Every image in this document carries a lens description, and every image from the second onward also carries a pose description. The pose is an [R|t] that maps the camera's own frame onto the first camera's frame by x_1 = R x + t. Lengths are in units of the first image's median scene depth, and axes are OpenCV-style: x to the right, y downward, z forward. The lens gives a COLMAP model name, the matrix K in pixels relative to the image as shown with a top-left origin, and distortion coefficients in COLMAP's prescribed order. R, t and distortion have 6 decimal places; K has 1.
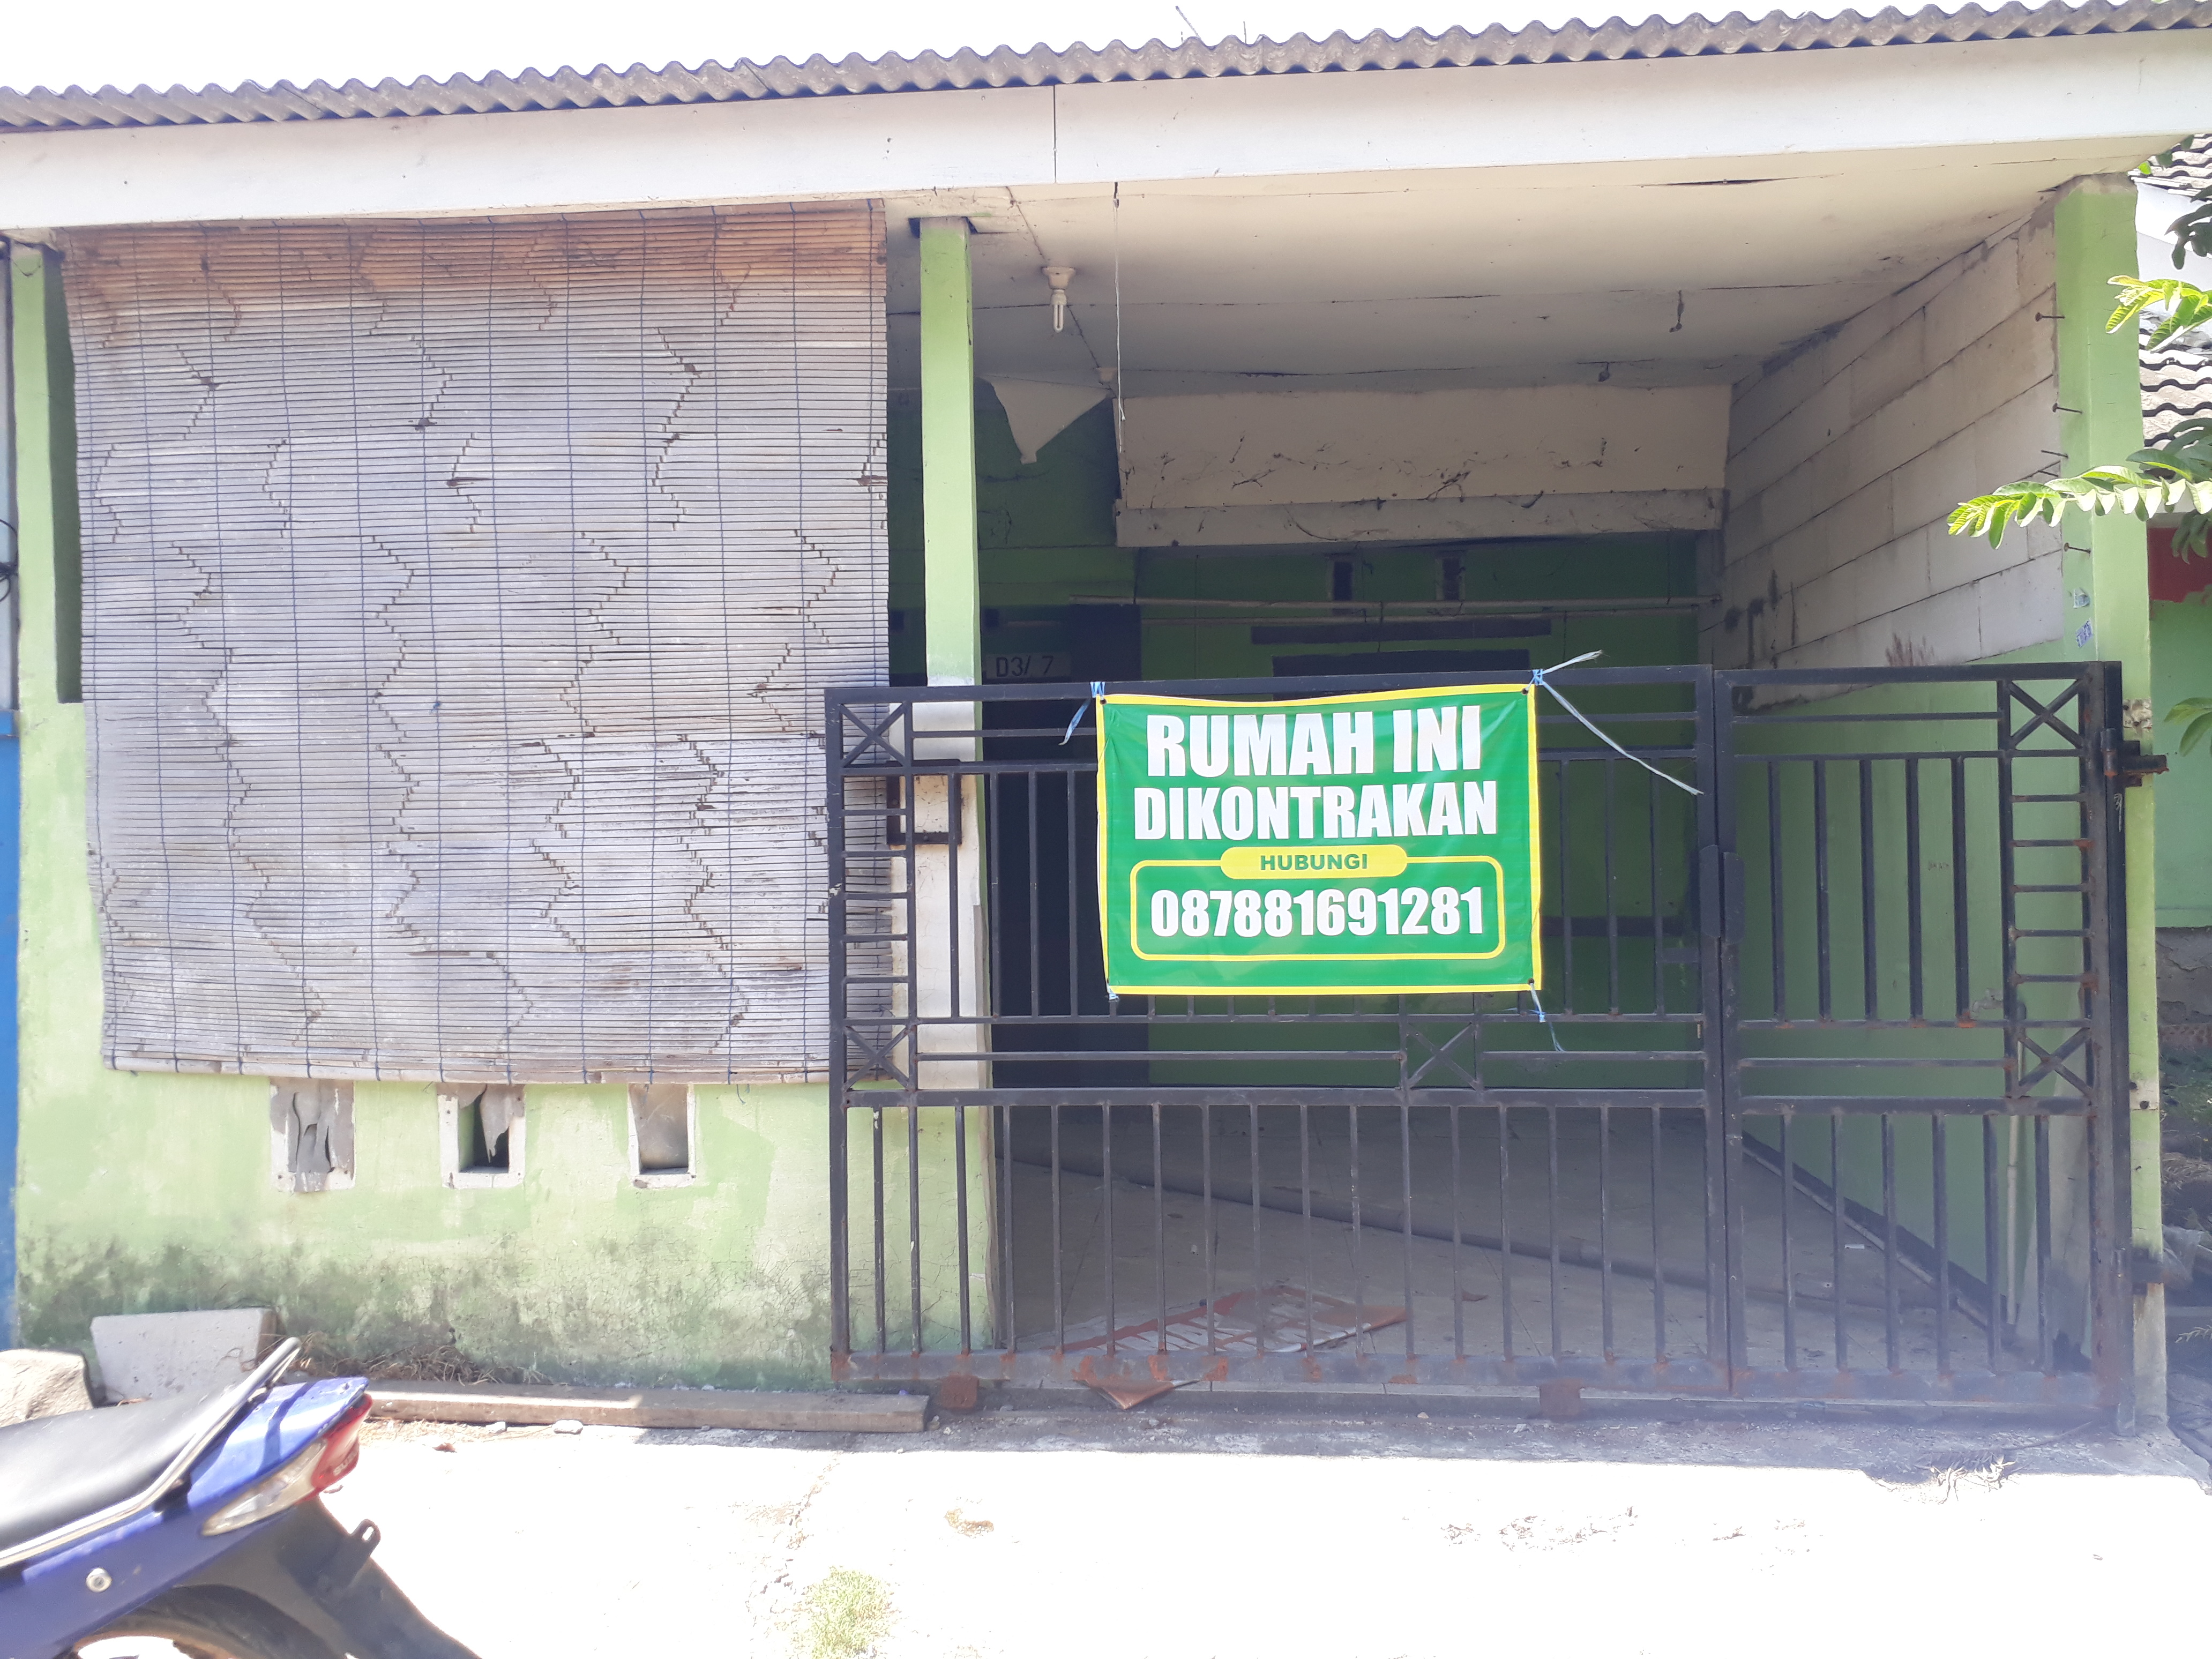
lens RADIAL K [[1753.9, 0, 1061.4], [0, 1753.9, 802.2], [0, 0, 1]] dist [0.199954, -0.000419]
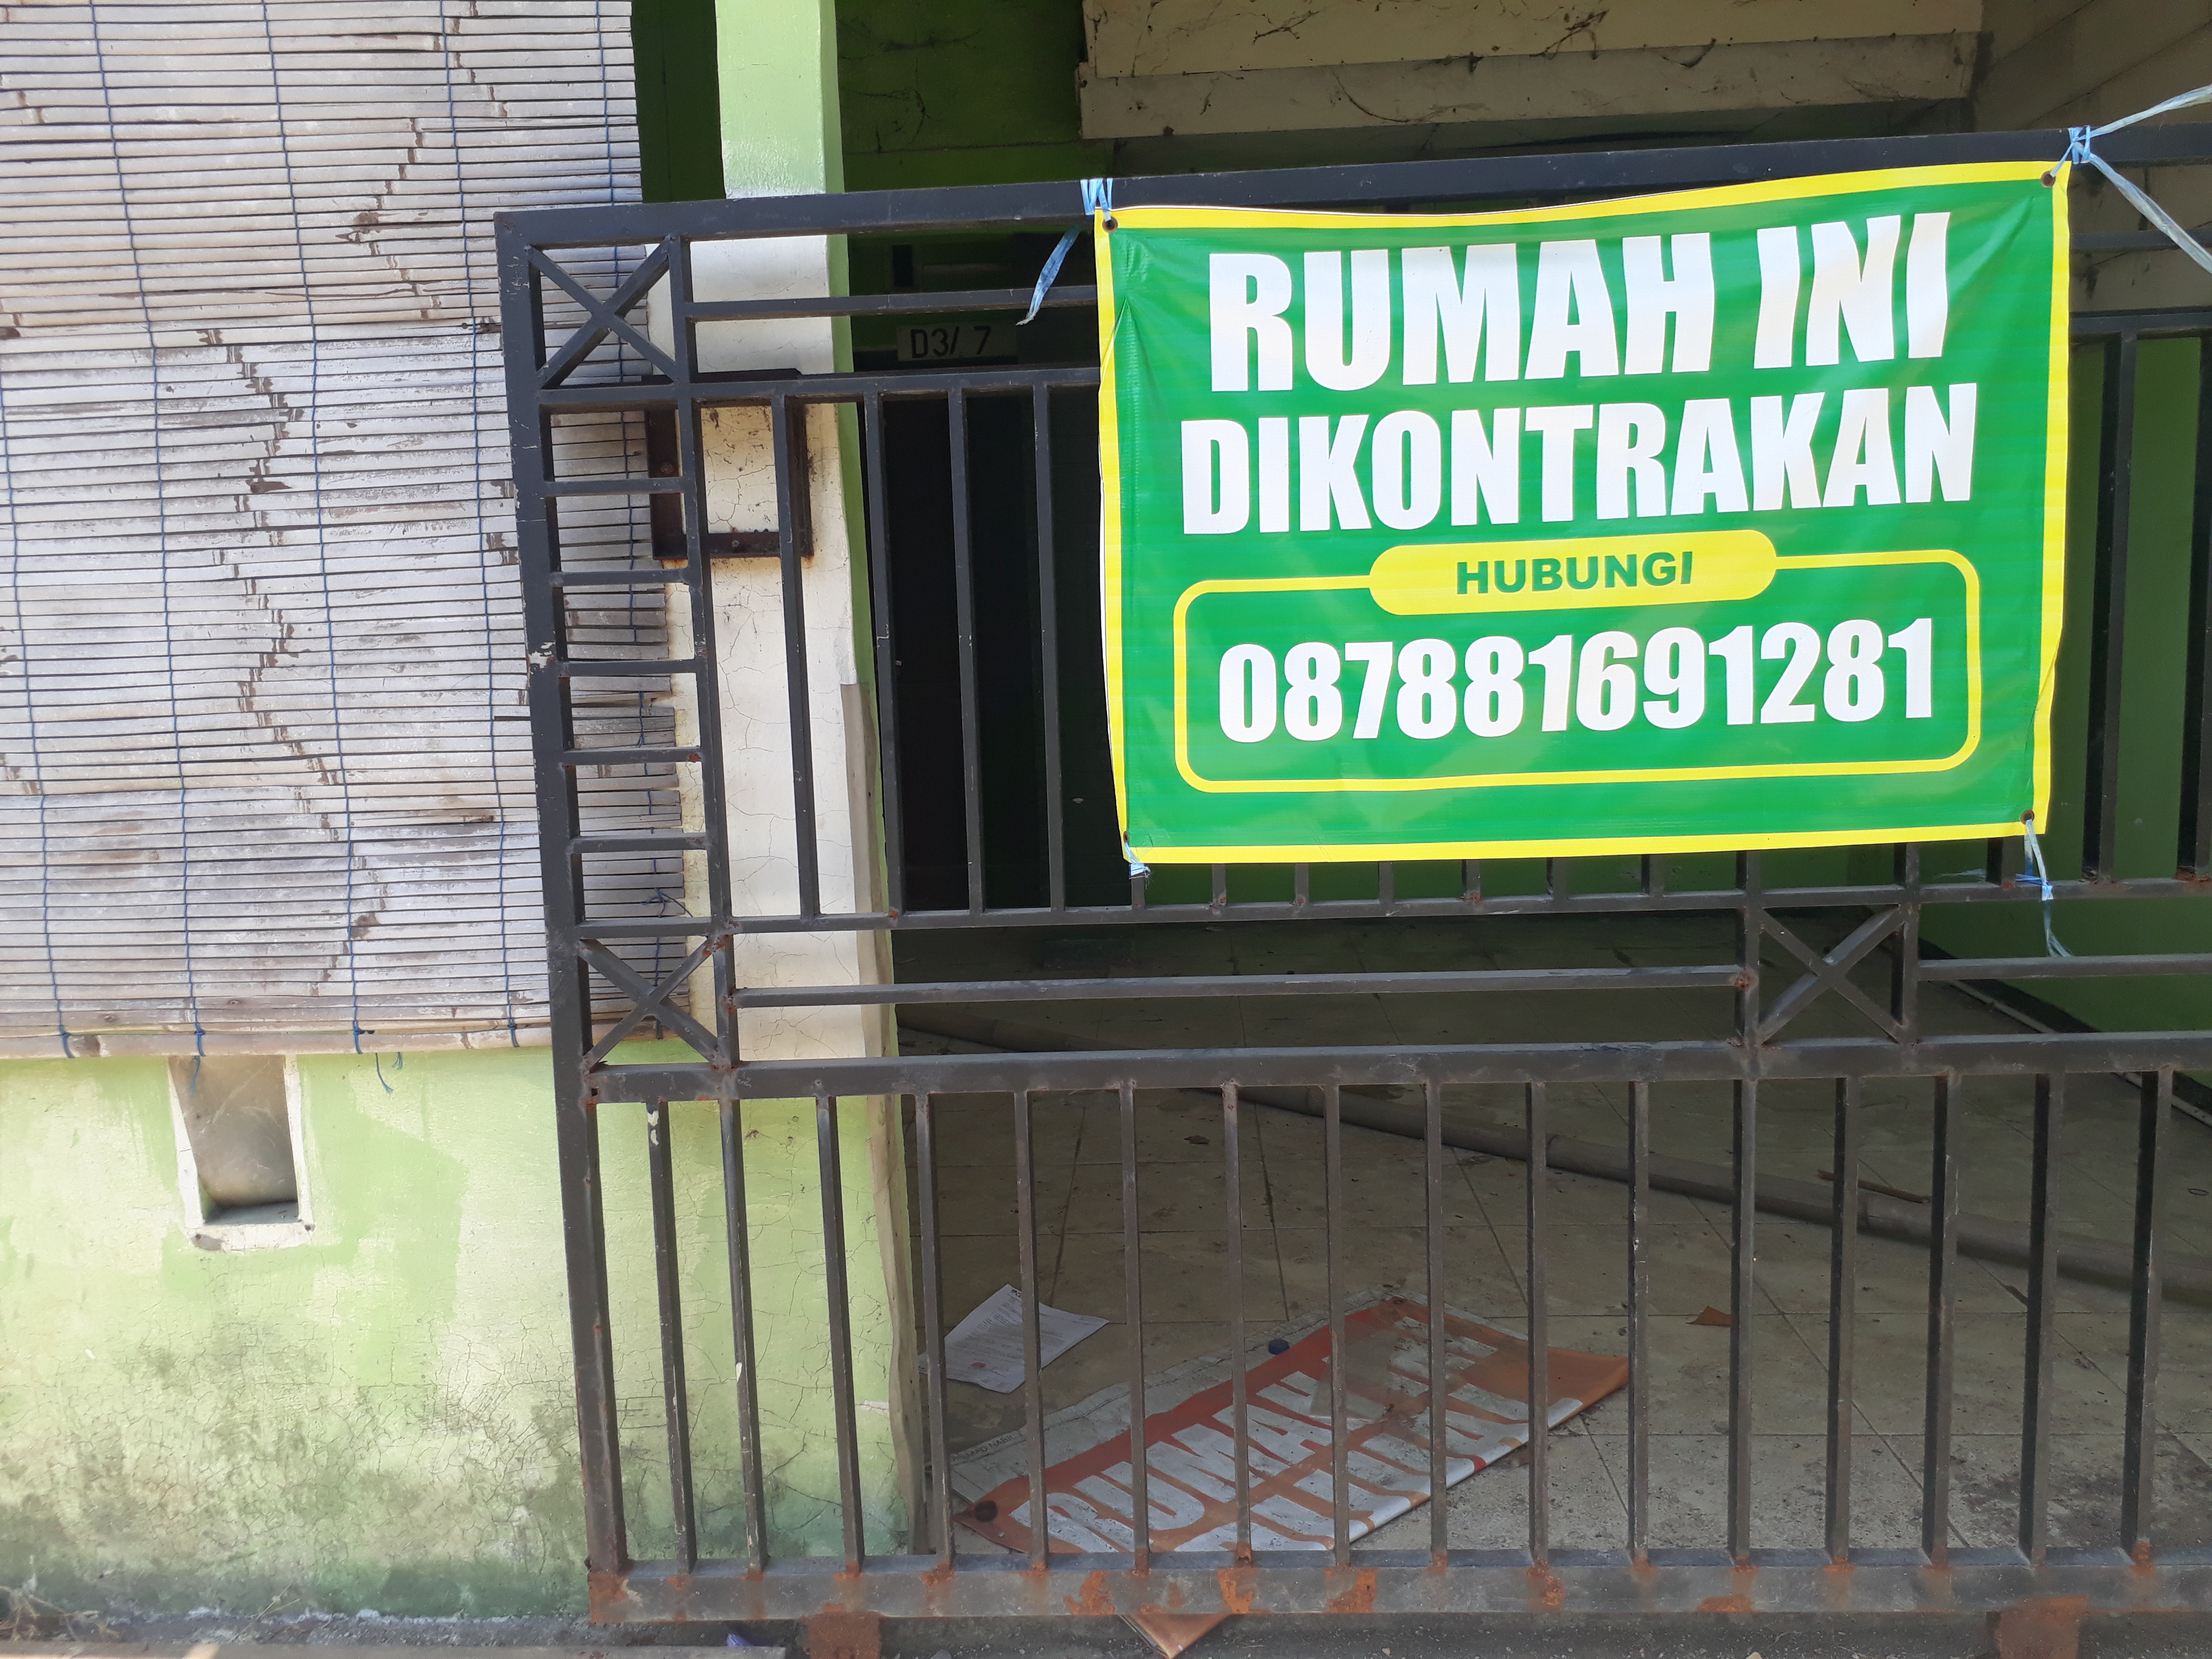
lens RADIAL K [[1762.2, 0, 1023.5], [0, 1762.2, 824.0], [0, 0, 1]] dist [0.119190, -0.267031]
pose [[0.999653, -0.022674, 0.013398, -0.007881], [0.020539, 0.989606, 0.142331, 0.028802], [-0.016486, -0.142006, 0.989728, 0.516031]]
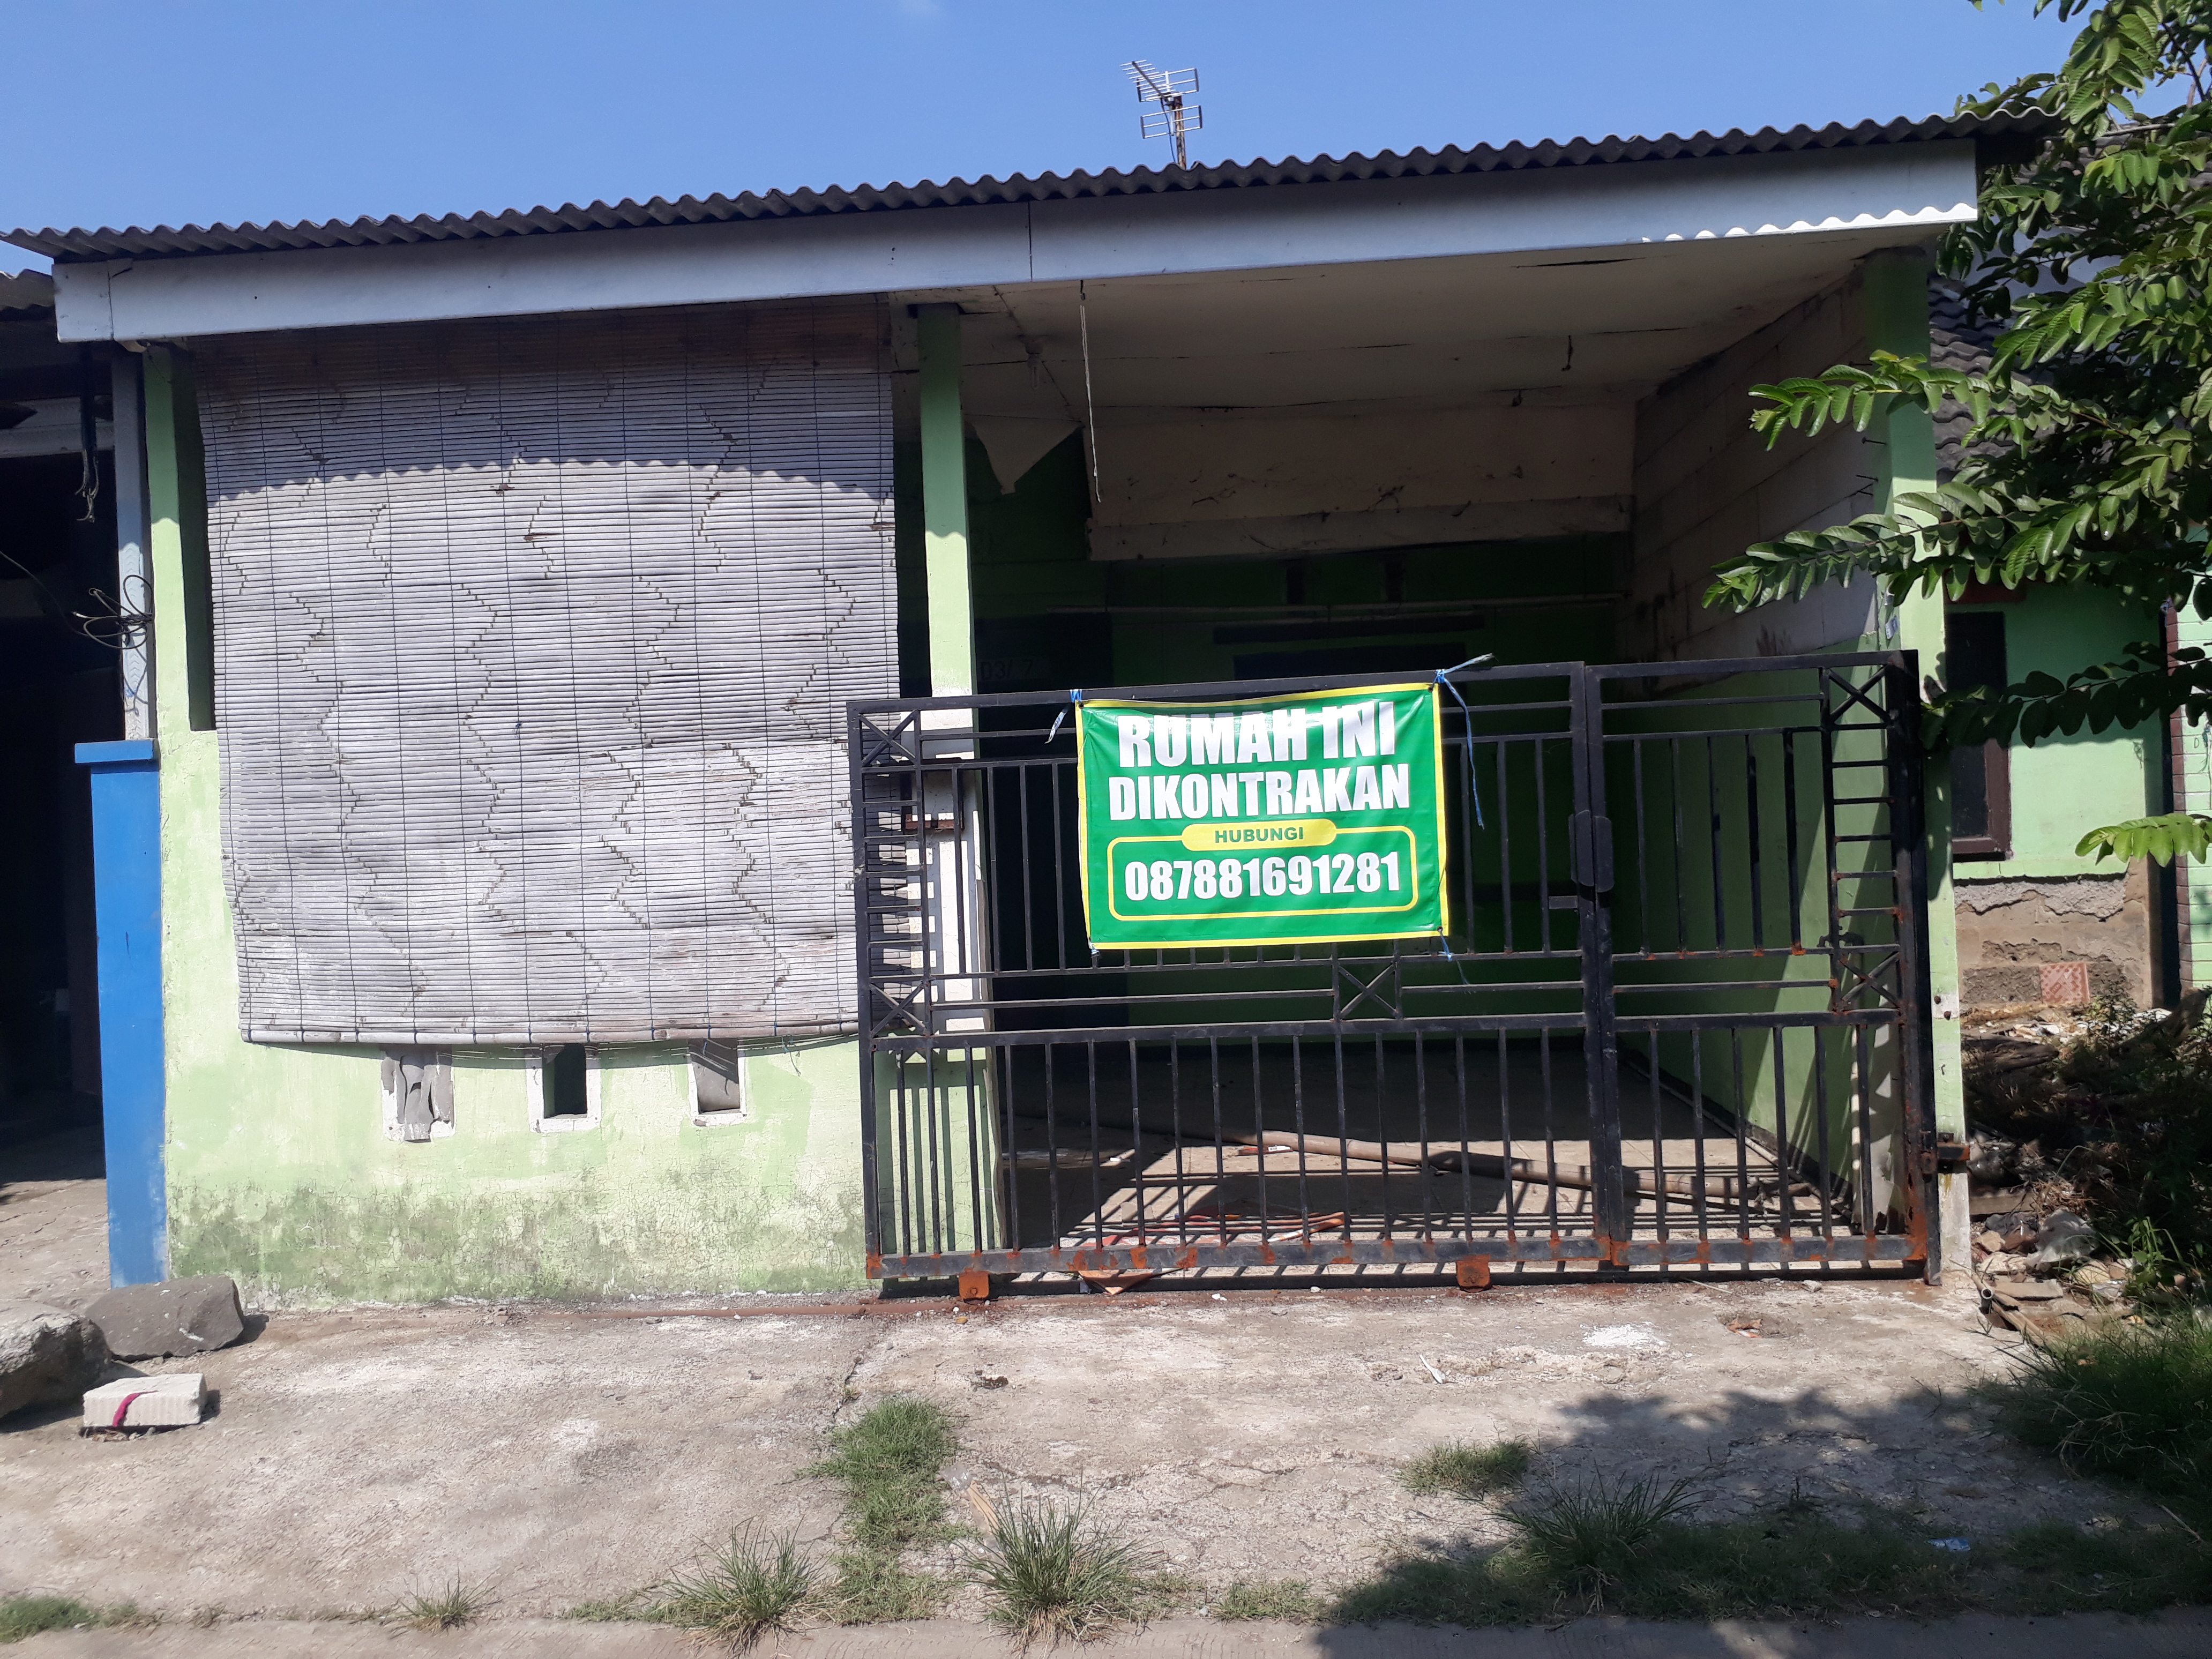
lens RADIAL K [[1762.2, 0, 1023.5], [0, 1762.2, 824.0], [0, 0, 1]] dist [0.119190, -0.267031]
pose [[0.999613, -0.026327, -0.008997, -0.006097], [0.026457, 0.999544, 0.014574, 0.004528], [0.008609, -0.014806, 0.999853, -0.198101]]
